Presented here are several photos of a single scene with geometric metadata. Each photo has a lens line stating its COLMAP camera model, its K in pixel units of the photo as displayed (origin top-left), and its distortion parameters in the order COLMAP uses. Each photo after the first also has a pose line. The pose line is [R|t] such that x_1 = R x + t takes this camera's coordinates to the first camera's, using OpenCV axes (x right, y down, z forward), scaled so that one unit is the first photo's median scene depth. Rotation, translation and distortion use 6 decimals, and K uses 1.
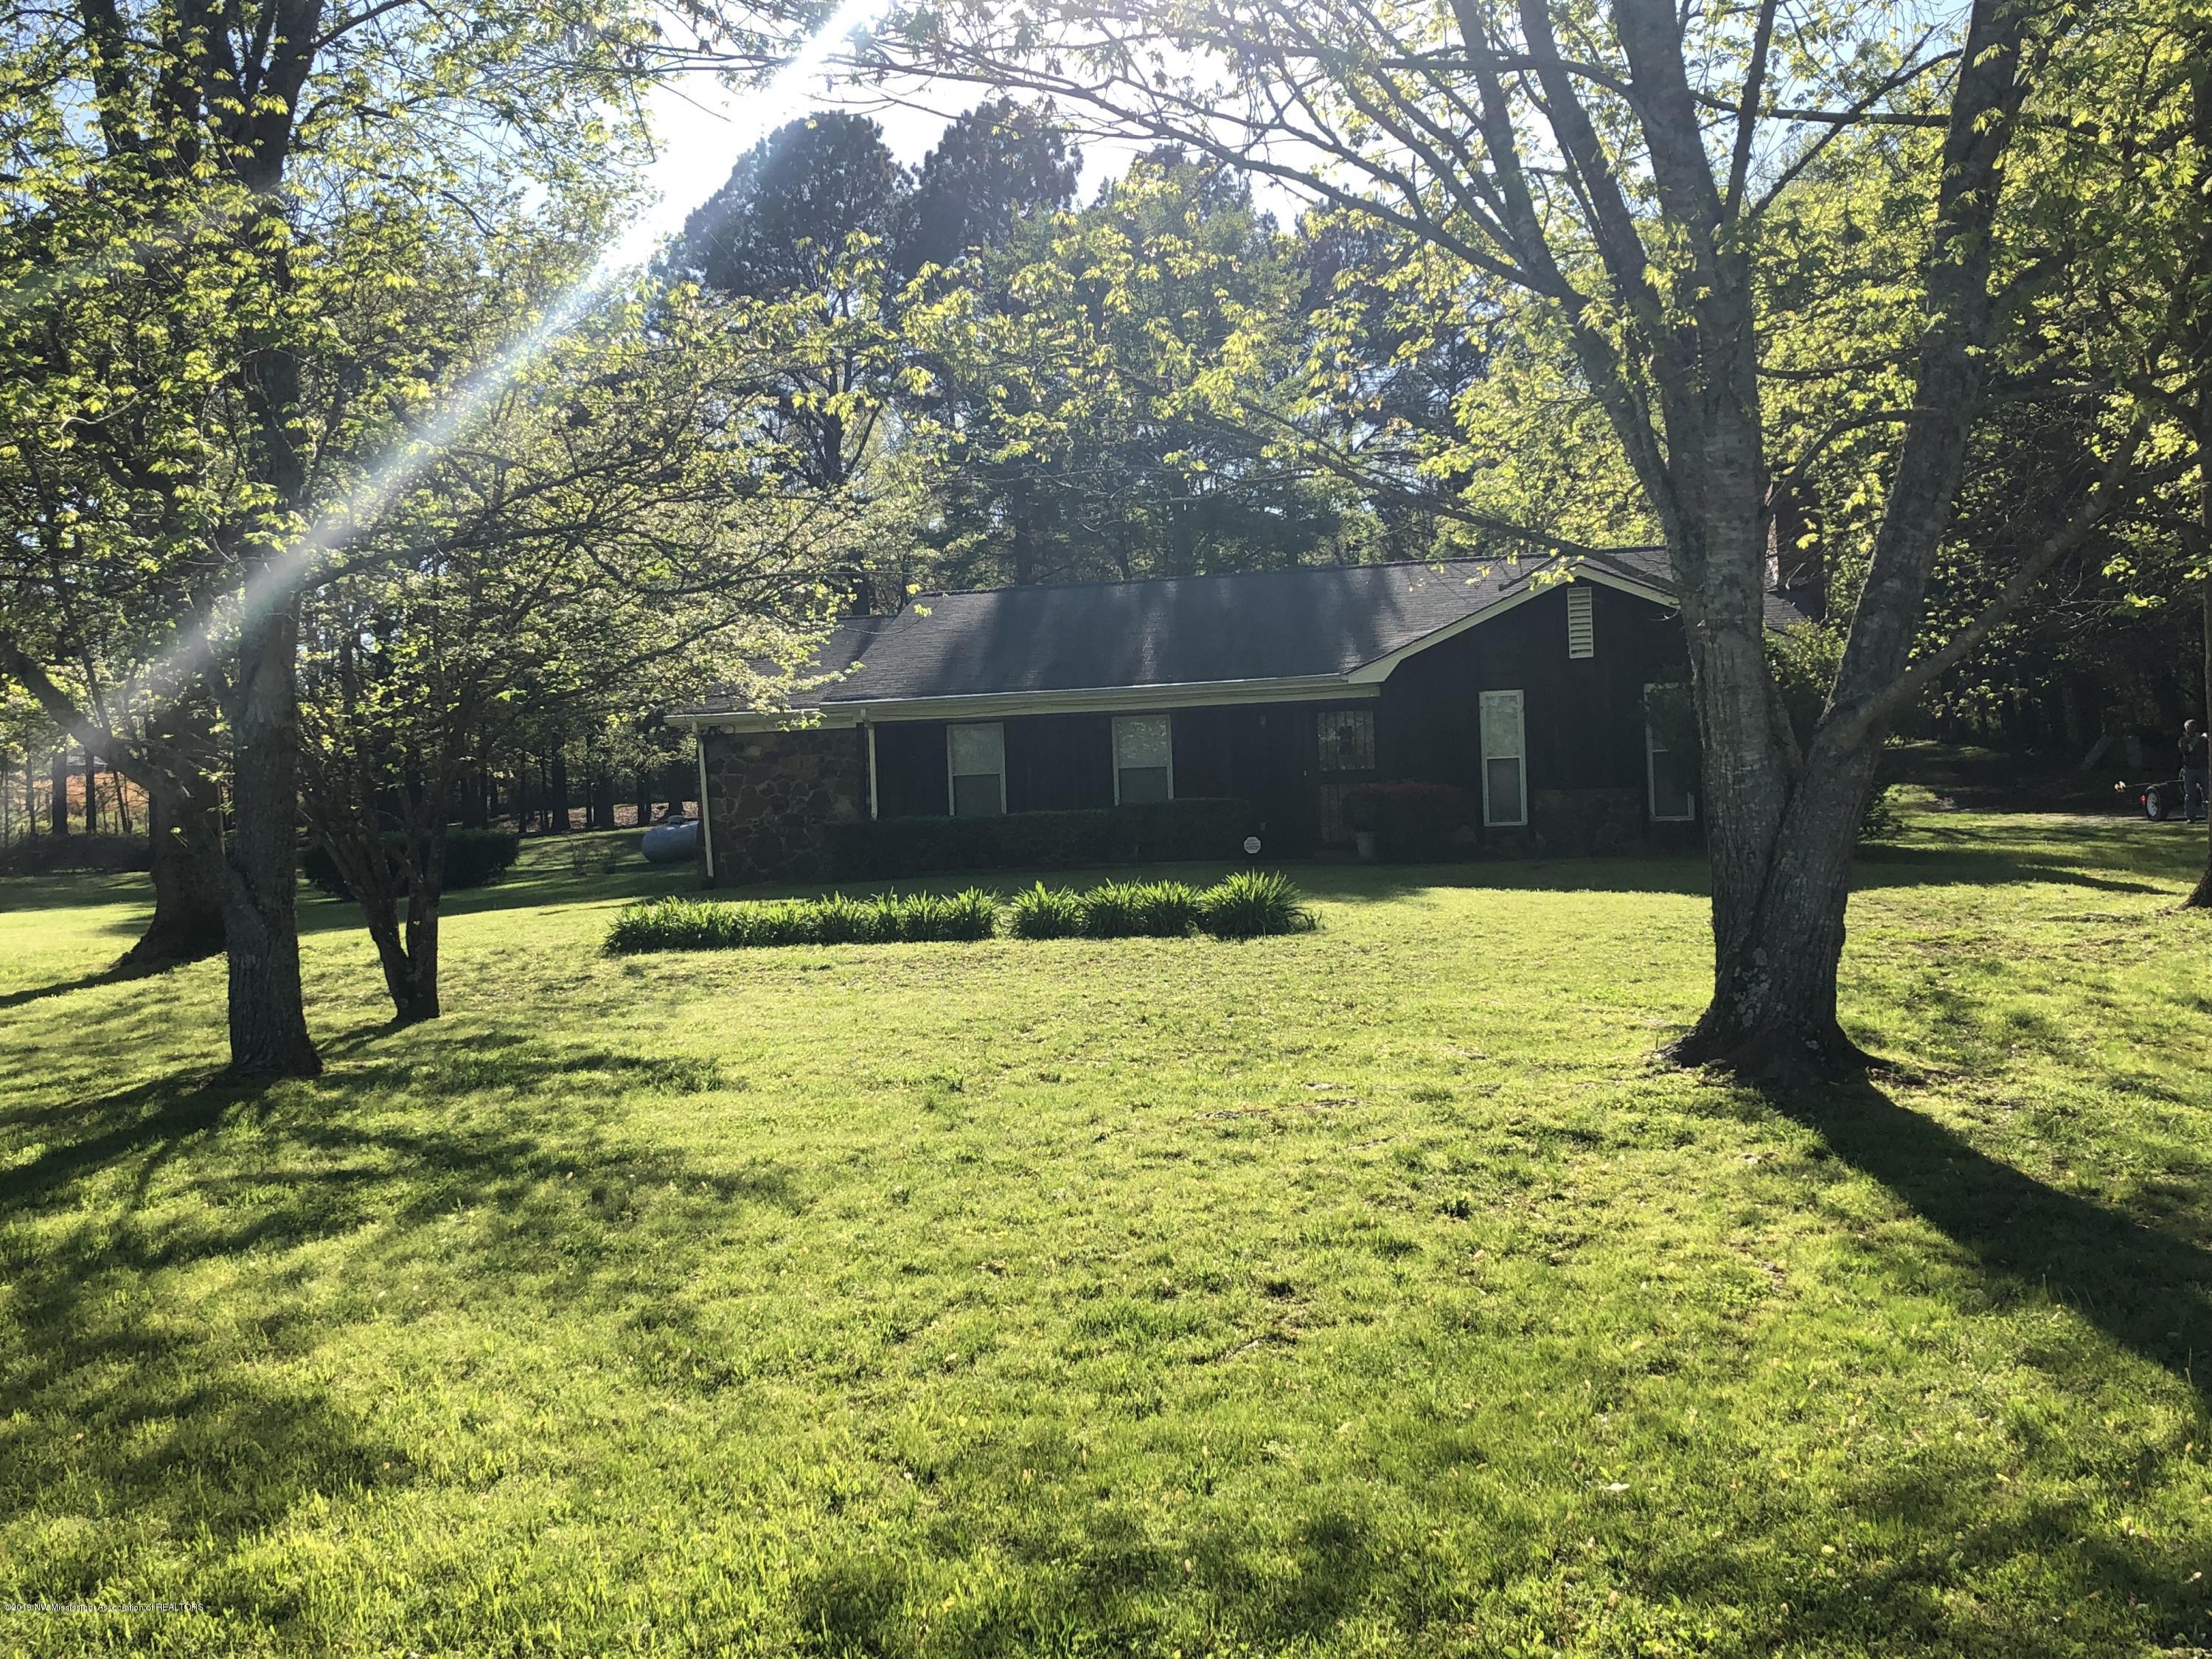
lens RADIAL K [[2223.3, 0, 1106.0], [0, 2223.3, 829.5], [0, 0, 1]] dist [-0.003505, -0.004047]
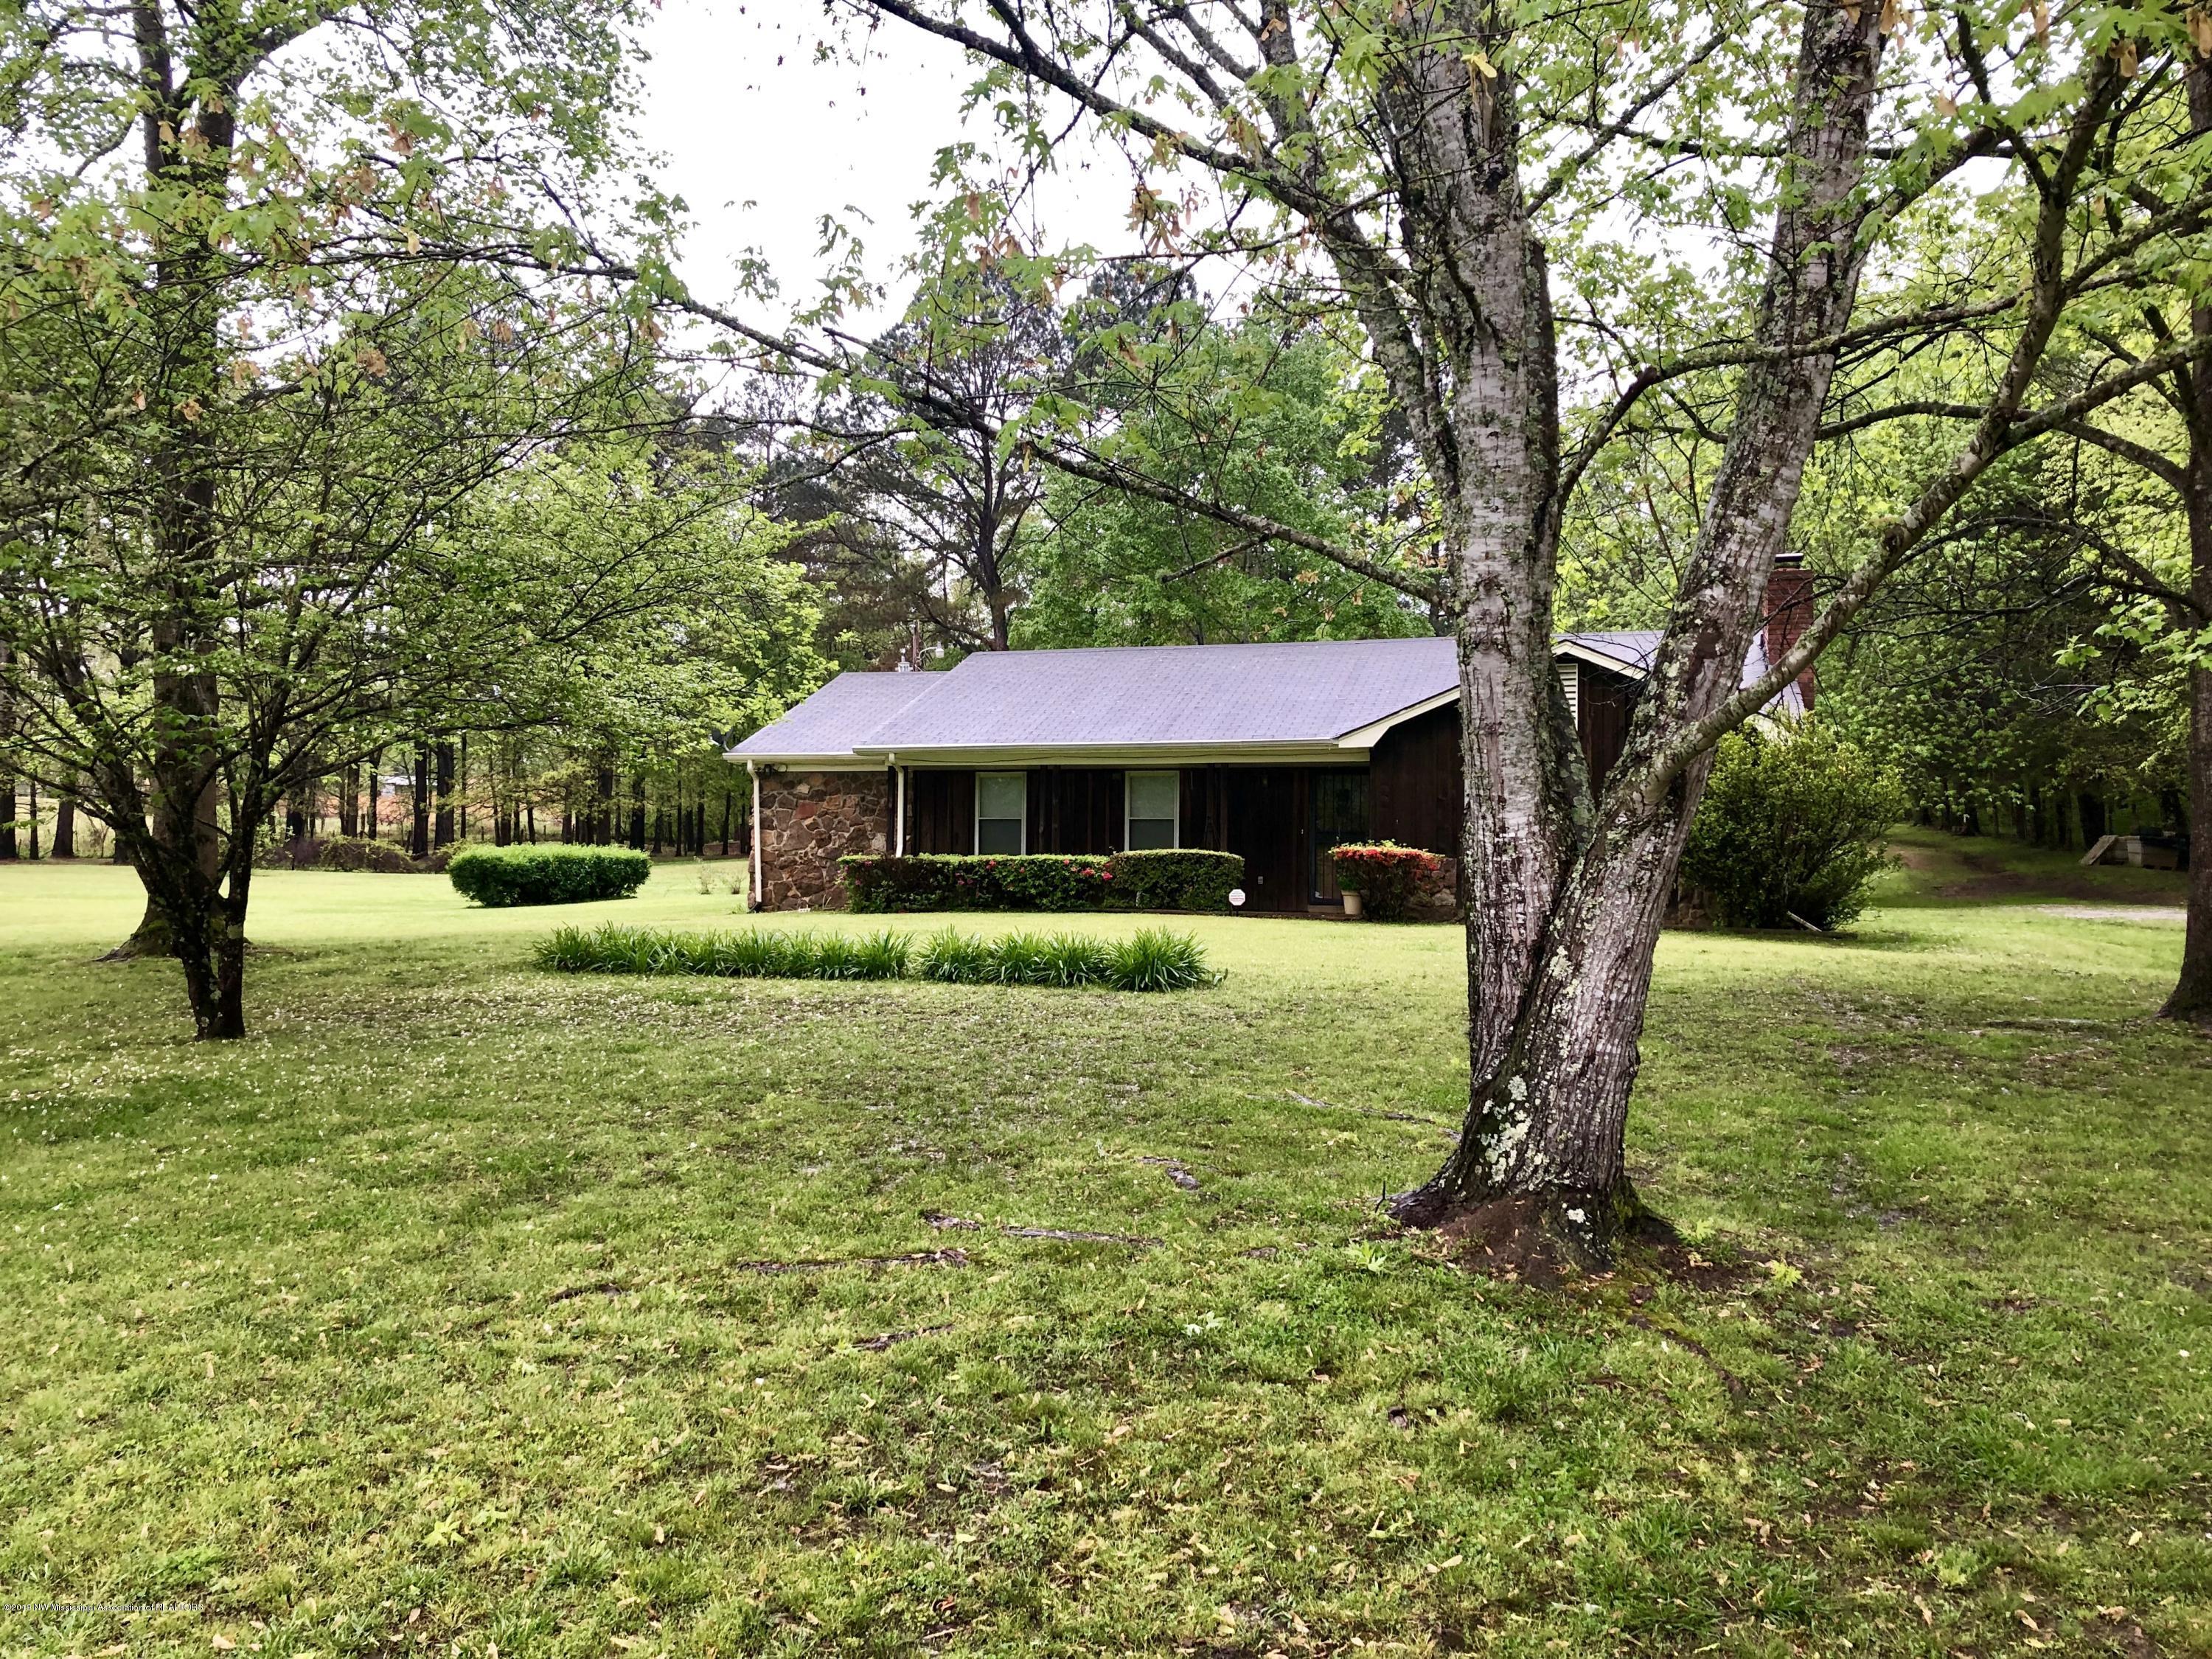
lens RADIAL K [[1763.8, 0, 1106.0], [0, 1763.8, 829.5], [0, 0, 1]] dist [0.002000, 0.001368]
pose [[0.994038, 0.044106, -0.099715, 0.114985], [-0.046445, 0.998695, -0.021249, -0.005611], [0.098648, 0.025753, 0.994789, 0.215098]]
